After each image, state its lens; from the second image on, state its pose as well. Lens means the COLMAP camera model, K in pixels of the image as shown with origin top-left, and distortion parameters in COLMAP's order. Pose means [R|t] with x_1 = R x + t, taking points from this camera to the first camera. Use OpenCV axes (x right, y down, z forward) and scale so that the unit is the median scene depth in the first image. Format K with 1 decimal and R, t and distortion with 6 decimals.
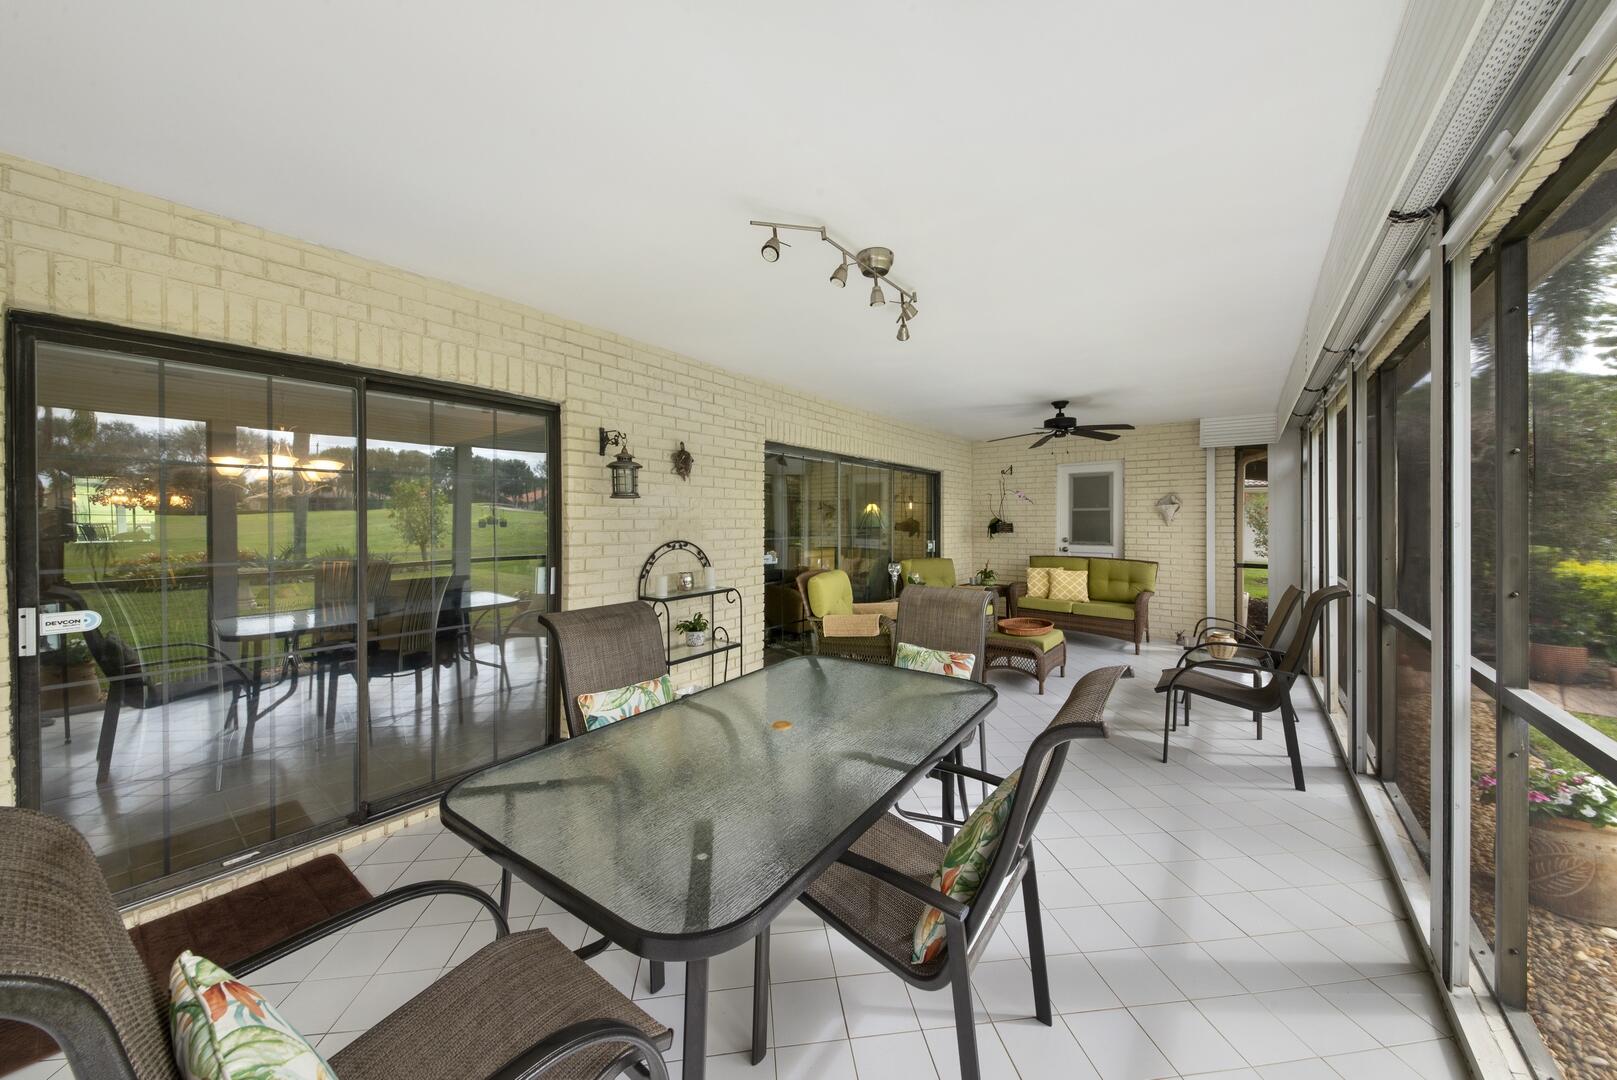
lens RADIAL K [[573.5, 0, 800.5], [0, 573.5, 526.9], [0, 0, 1]] dist [-0.000743, -0.002337]
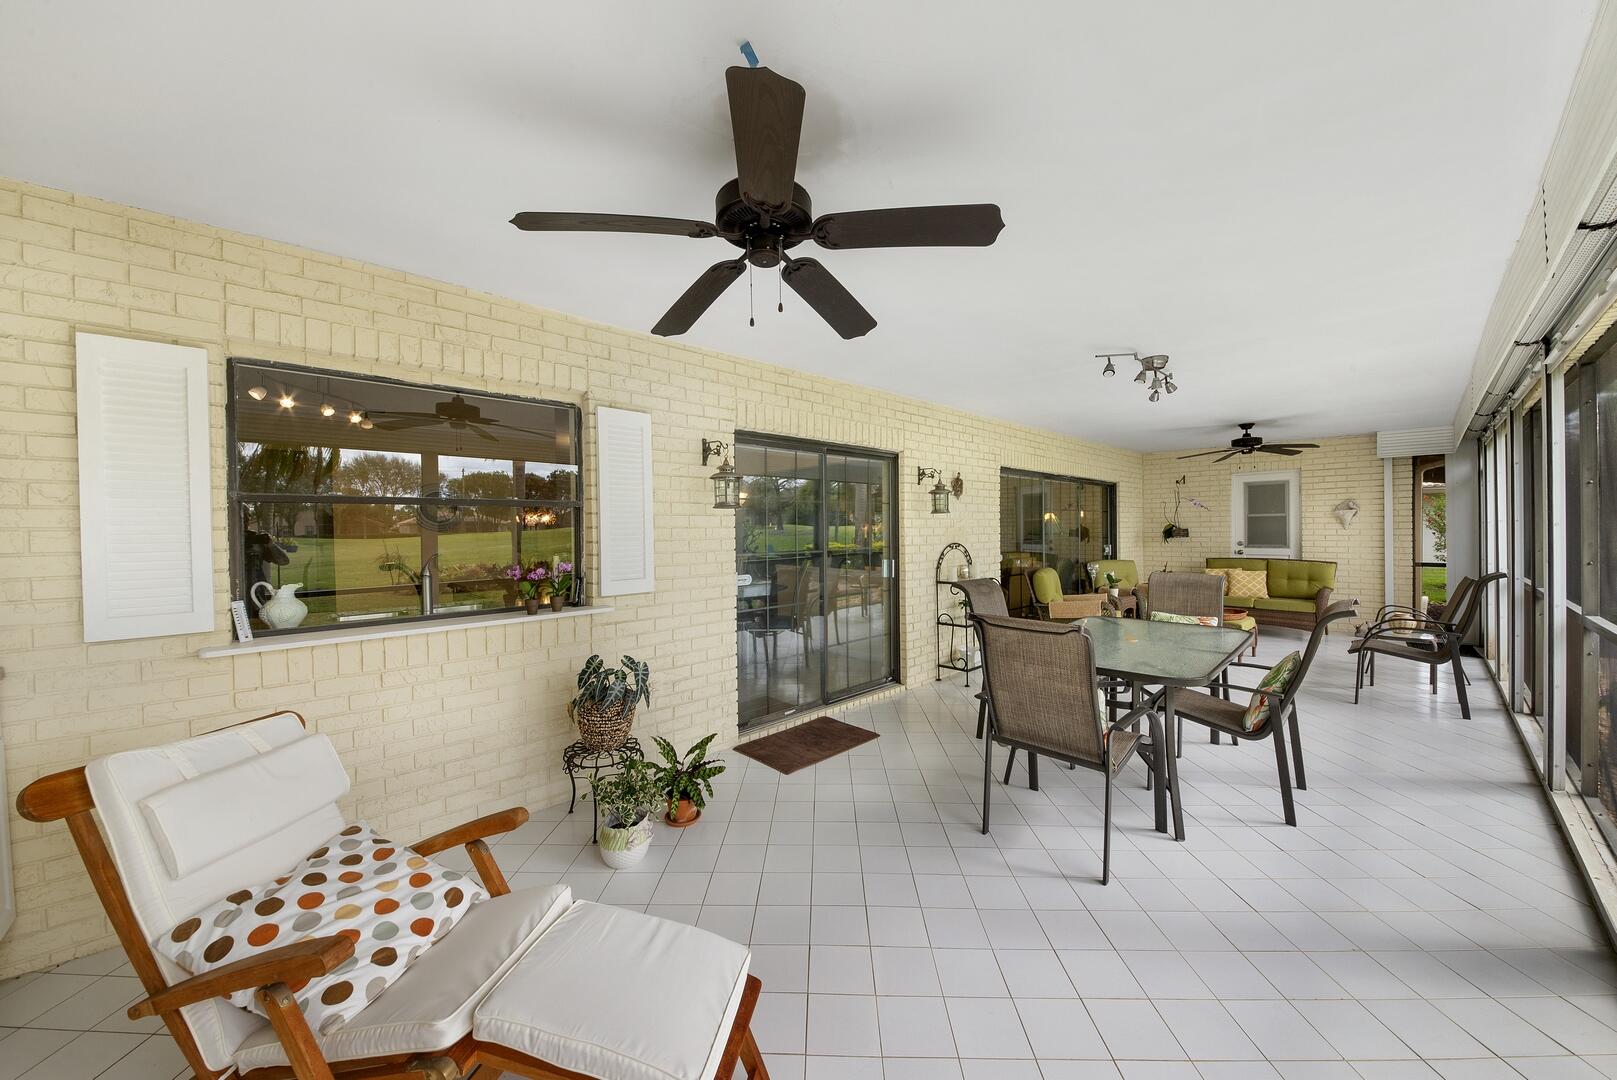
lens RADIAL K [[595.9, 0, 800.4], [0, 595.9, 539.5], [0, 0, 1]] dist [-0.026110, 0.001623]
pose [[0.986783, -0.008327, -0.161834, -0.229235], [0.009033, 0.999953, 0.003622, 0.004720], [0.161796, -0.005036, 0.986811, -0.297737]]
